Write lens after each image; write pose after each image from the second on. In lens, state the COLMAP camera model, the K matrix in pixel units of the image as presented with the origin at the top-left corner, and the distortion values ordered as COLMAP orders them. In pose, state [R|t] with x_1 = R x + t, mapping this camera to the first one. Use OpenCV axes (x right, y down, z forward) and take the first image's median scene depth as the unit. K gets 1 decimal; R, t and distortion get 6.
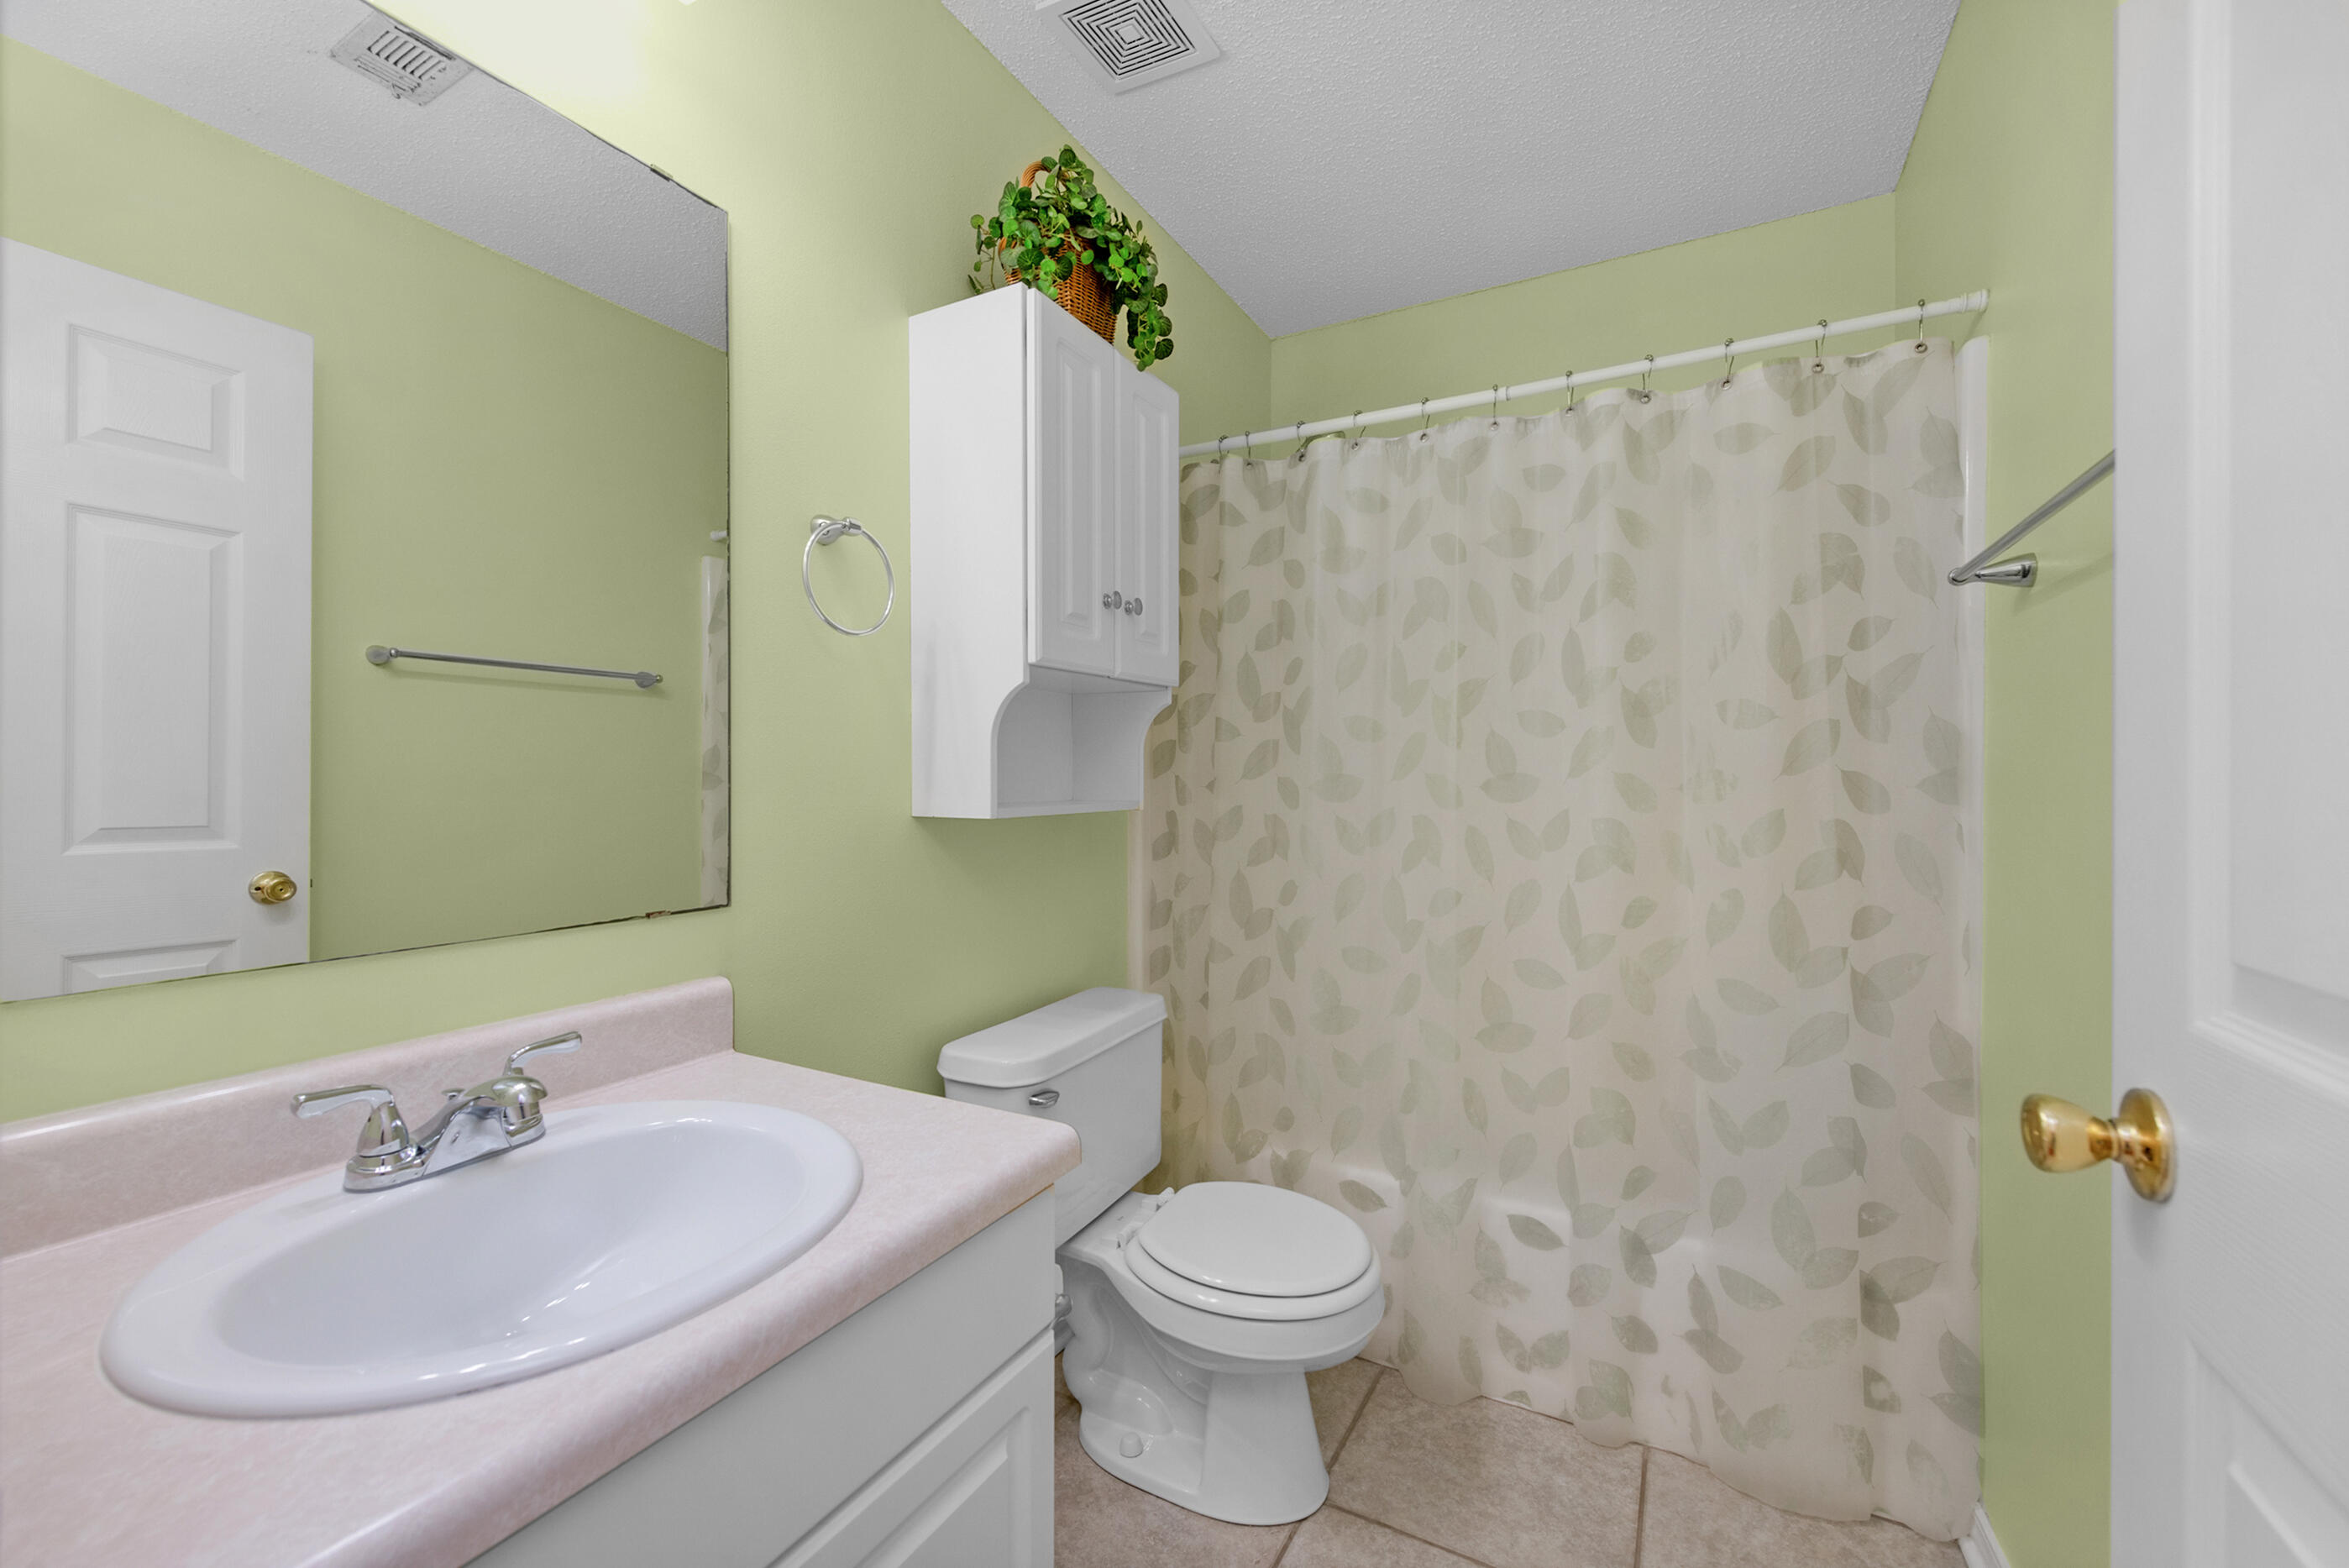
lens RADIAL K [[925.9, 0, 1182.3], [0, 925.9, 779.7], [0, 0, 1]] dist [-0.001429, -0.002334]
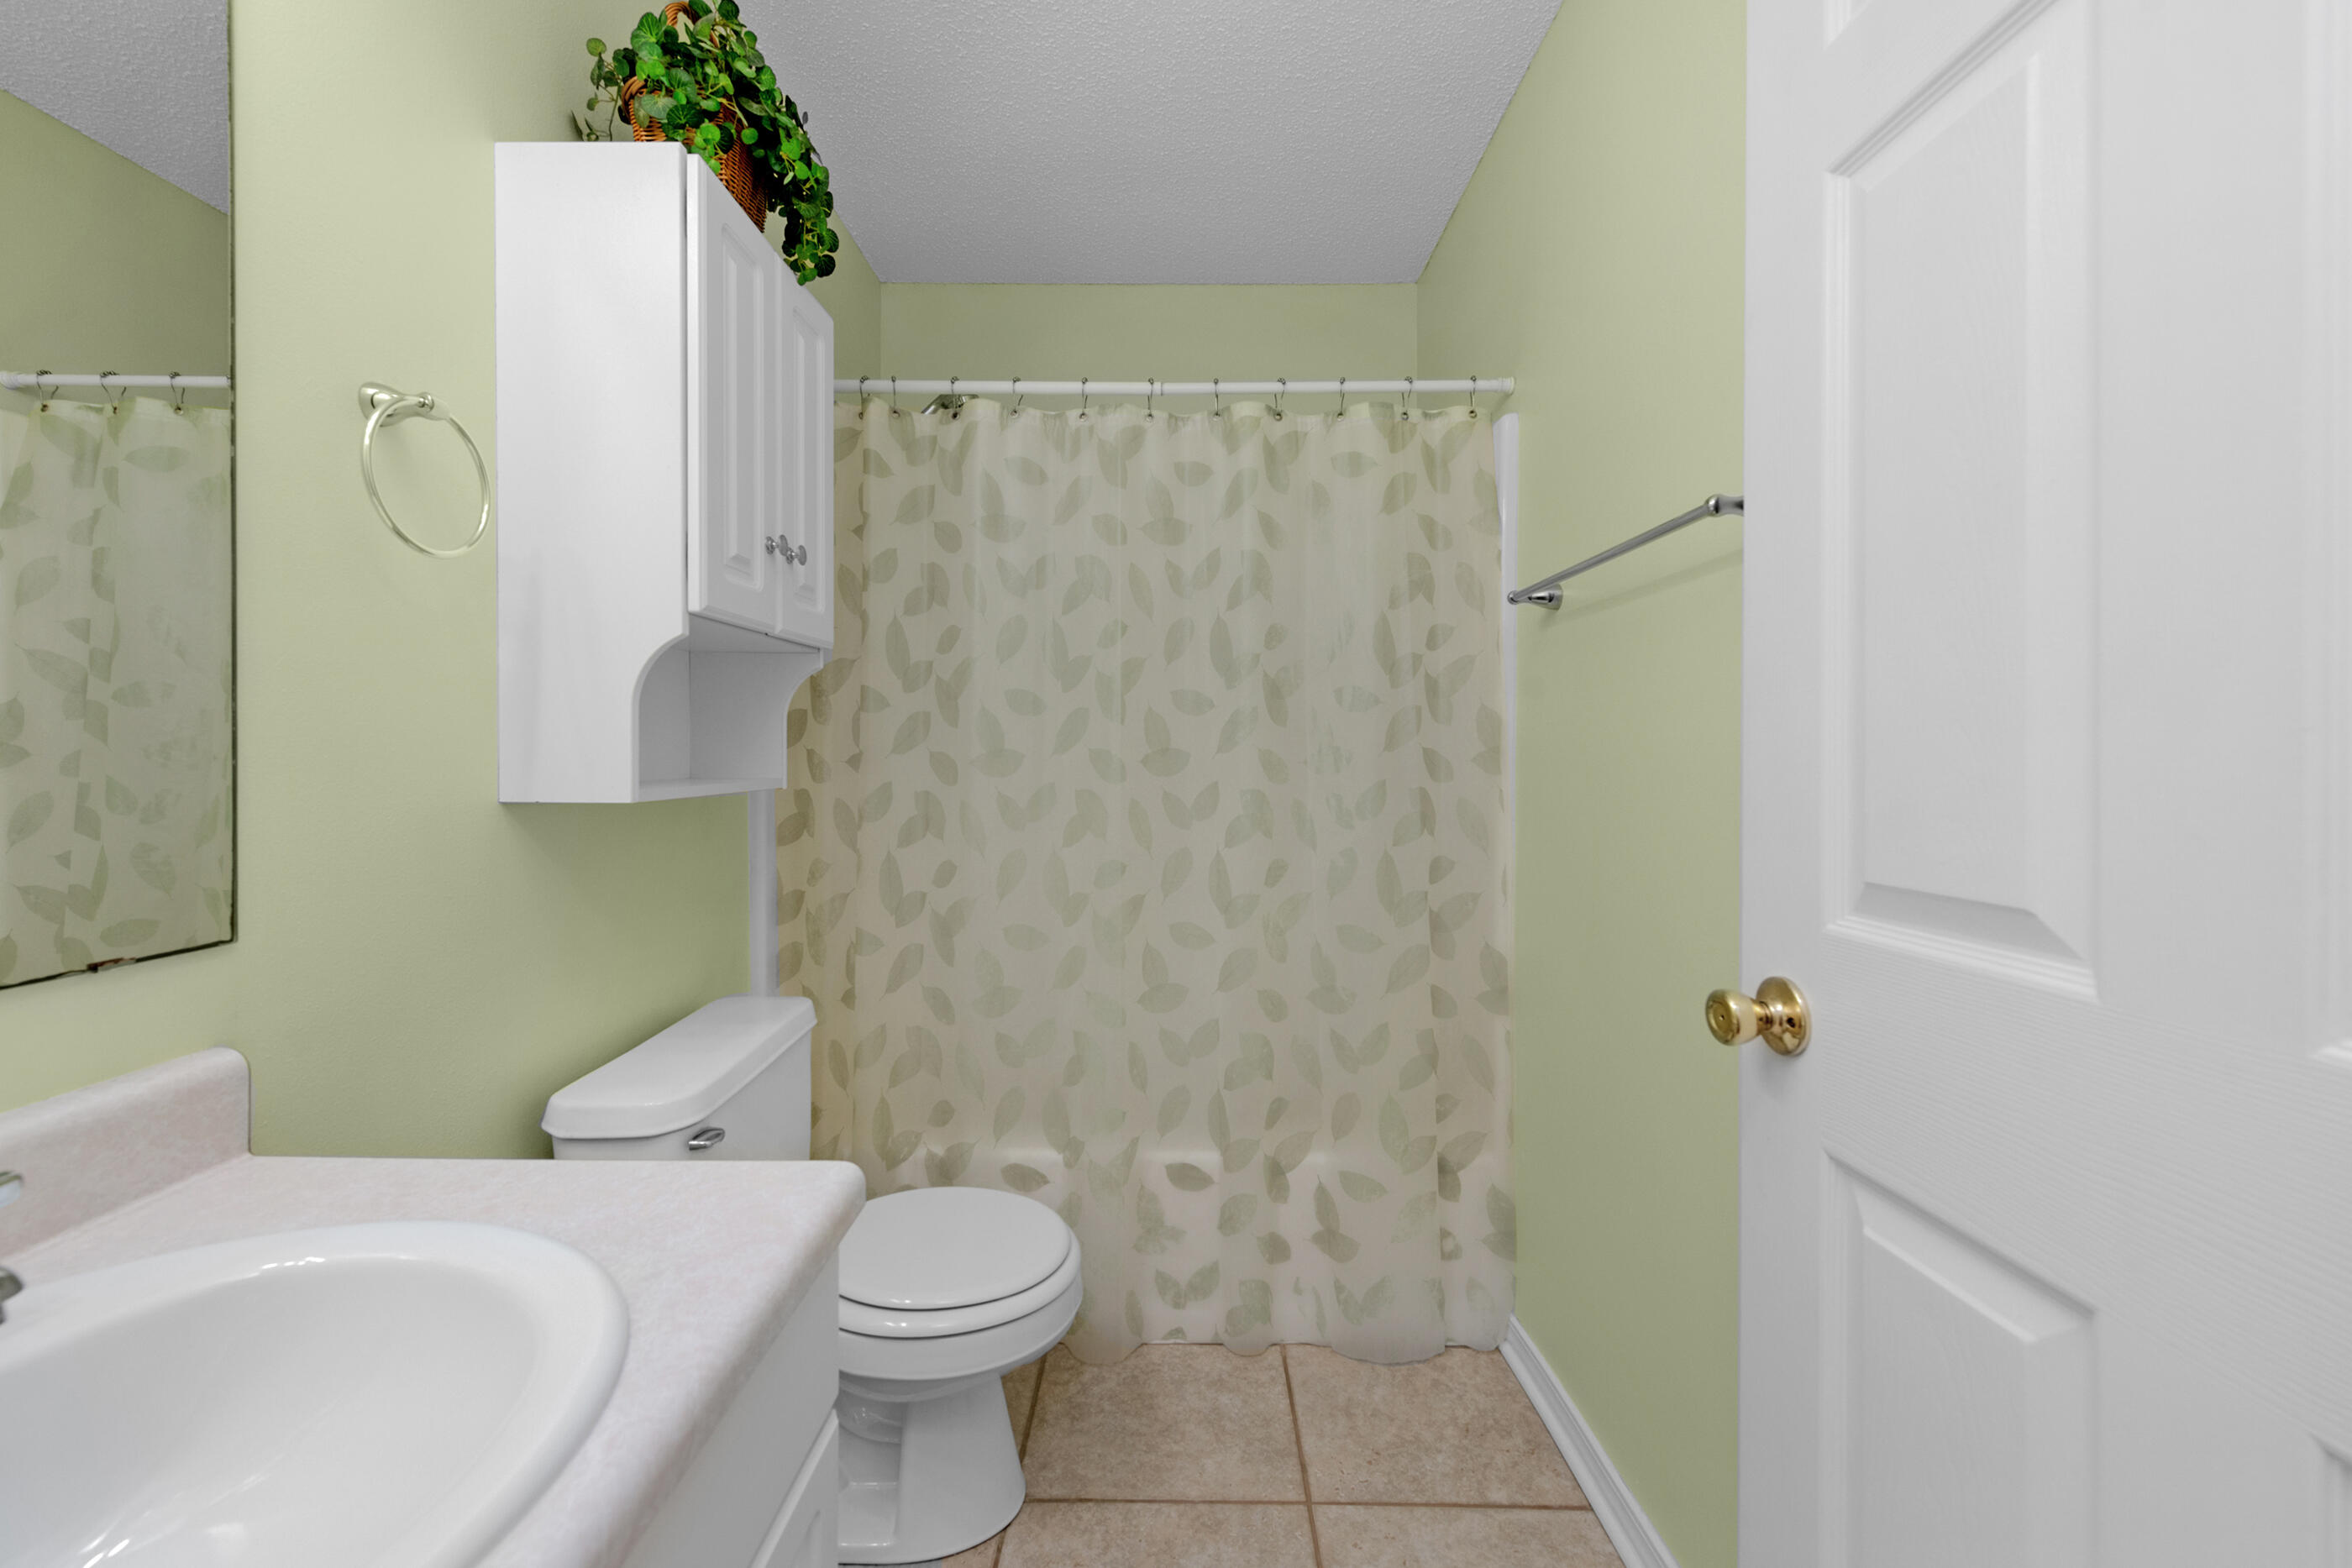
lens RADIAL K [[928.6, 0, 1167.6], [0, 928.6, 756.8], [0, 0, 1]] dist [0.000865, -0.002769]
pose [[0.882098, 0.000218, 0.471065, -0.157900], [-0.001689, 0.999995, 0.002700, -0.000189], [-0.471062, -0.003177, 0.882094, 0.067422]]
